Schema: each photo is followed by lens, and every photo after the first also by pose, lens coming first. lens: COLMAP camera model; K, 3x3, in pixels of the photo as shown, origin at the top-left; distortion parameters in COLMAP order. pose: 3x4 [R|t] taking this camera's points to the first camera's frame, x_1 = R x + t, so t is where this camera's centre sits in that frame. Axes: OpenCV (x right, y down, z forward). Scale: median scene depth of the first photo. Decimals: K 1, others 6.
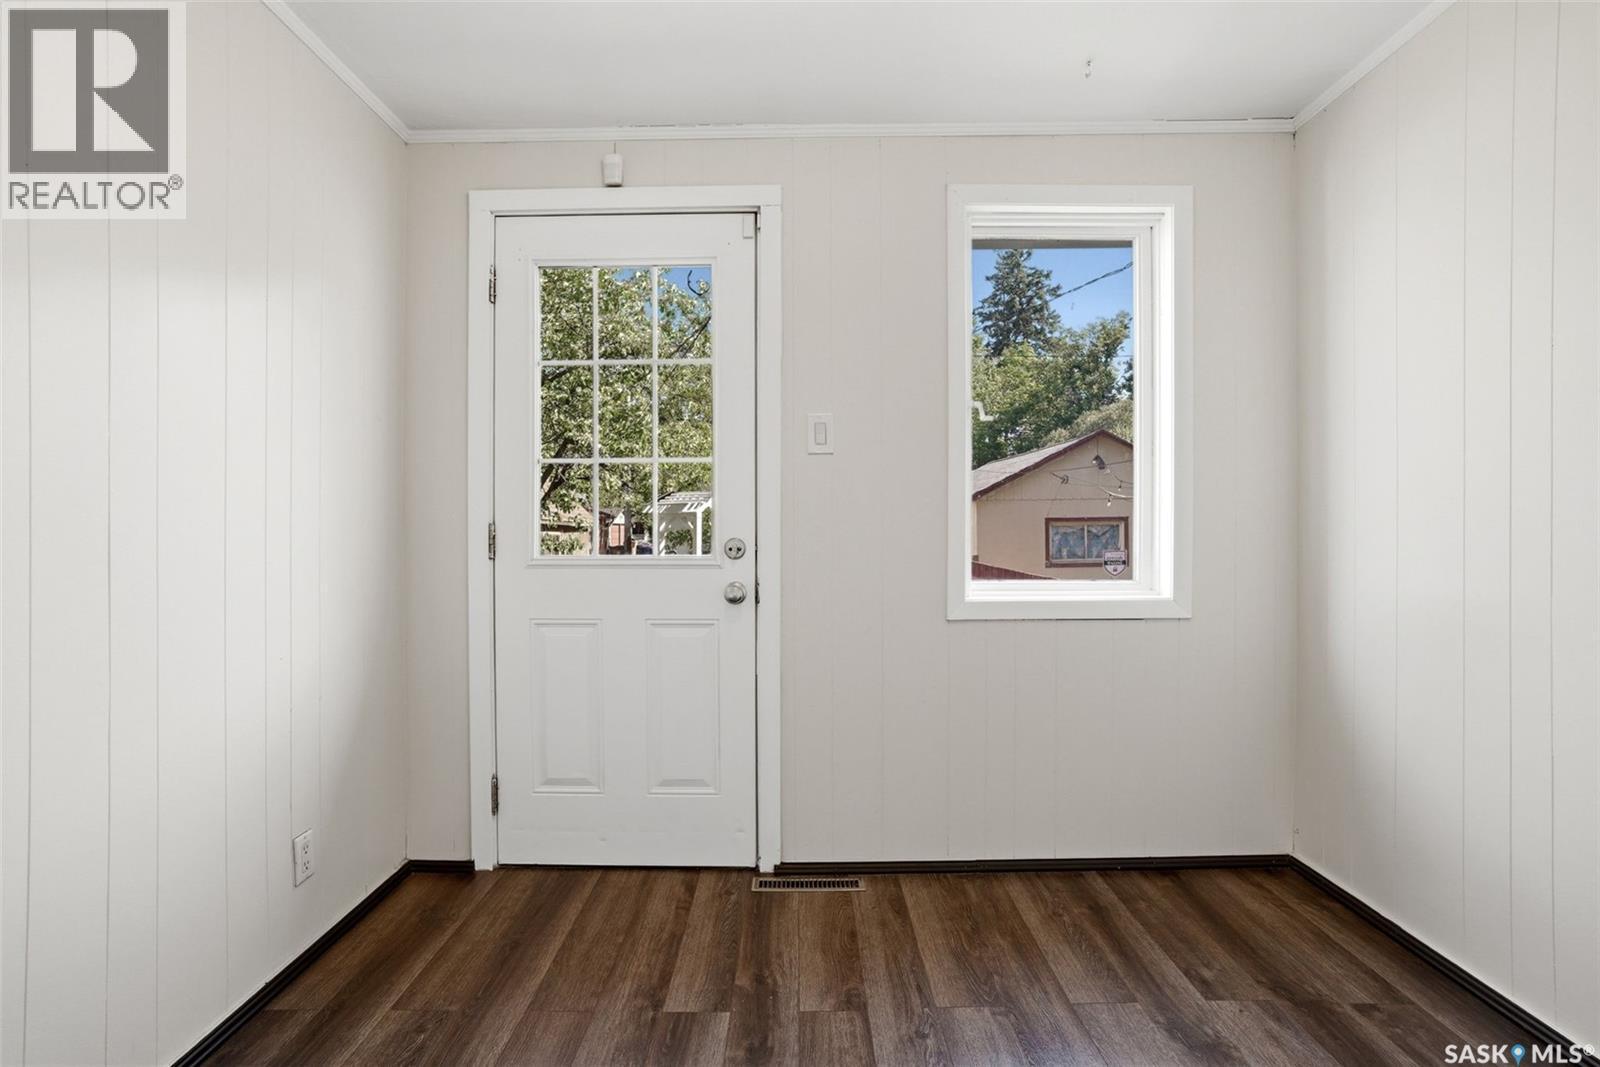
lens RADIAL K [[820.2, 0, 809.5], [0, 820.2, 523.9], [0, 0, 1]] dist [-0.052700, 0.008490]
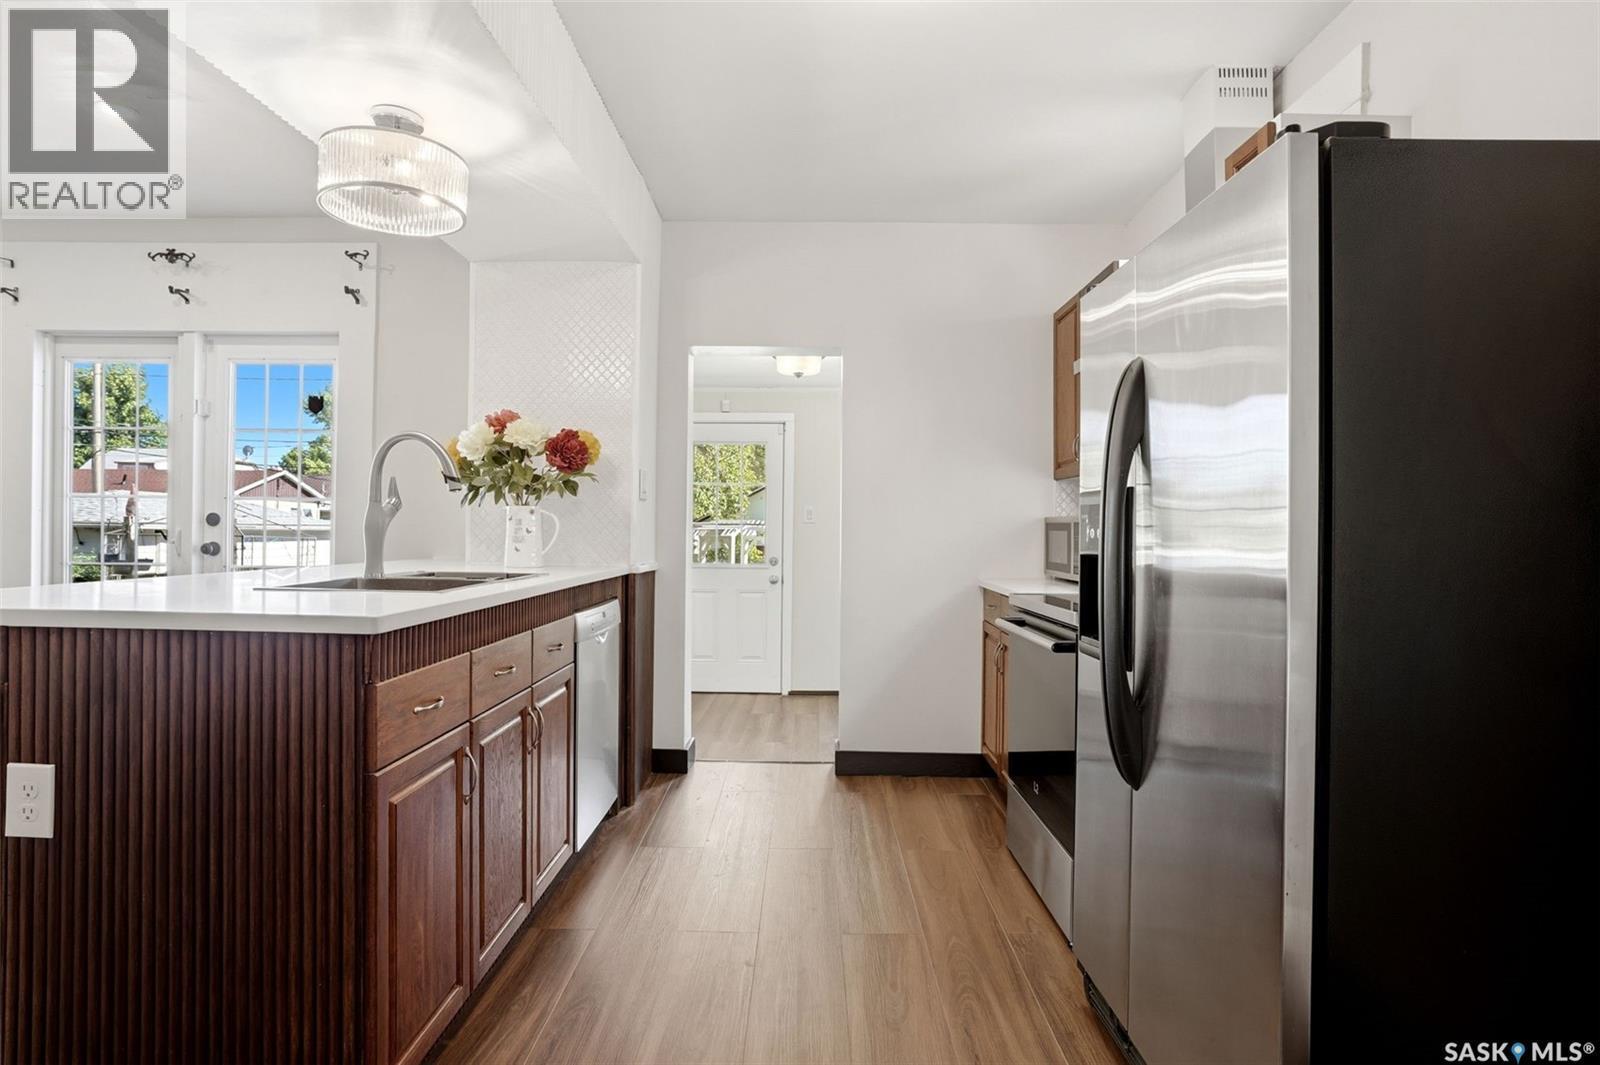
lens RADIAL K [[820.2, 0, 814.4], [0, 820.2, 528.9], [0, 0, 1]] dist [-0.052700, 0.008490]
pose [[0.999892, 0.012337, -0.008045, 0.048463], [-0.012455, 0.999812, -0.014846, -0.030898], [0.007861, 0.014945, 0.999857, -1.428059]]
